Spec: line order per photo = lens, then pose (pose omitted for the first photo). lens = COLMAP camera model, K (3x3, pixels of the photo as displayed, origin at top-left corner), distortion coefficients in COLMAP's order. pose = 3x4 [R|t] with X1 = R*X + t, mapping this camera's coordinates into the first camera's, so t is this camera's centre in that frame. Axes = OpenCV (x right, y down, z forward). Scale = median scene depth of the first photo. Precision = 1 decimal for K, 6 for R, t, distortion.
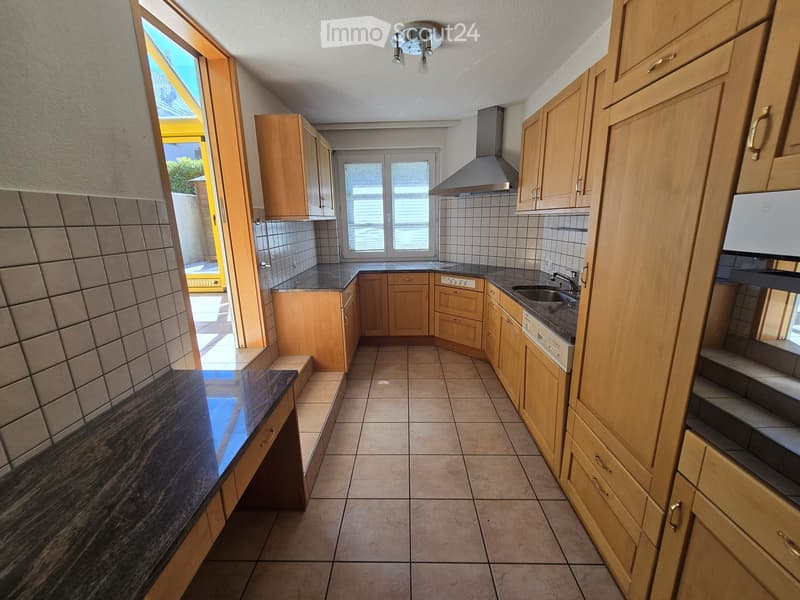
lens RADIAL K [[331.0, 0, 400.0], [0, 331.0, 300.0], [0, 0, 1]] dist [0.001158, 0.000070]
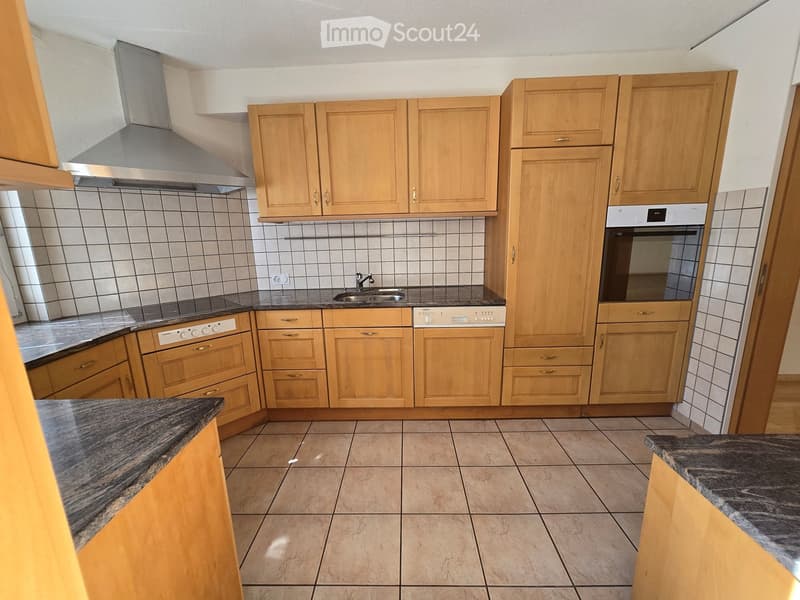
lens RADIAL K [[331.0, 0, 400.0], [0, 331.0, 300.0], [0, 0, 1]] dist [0.001158, 0.000070]
pose [[0.009503, -0.186735, 0.982364, -0.641452], [0.264388, 0.947917, 0.177629, -0.190803], [-0.964370, 0.258037, 0.058378, 0.968922]]
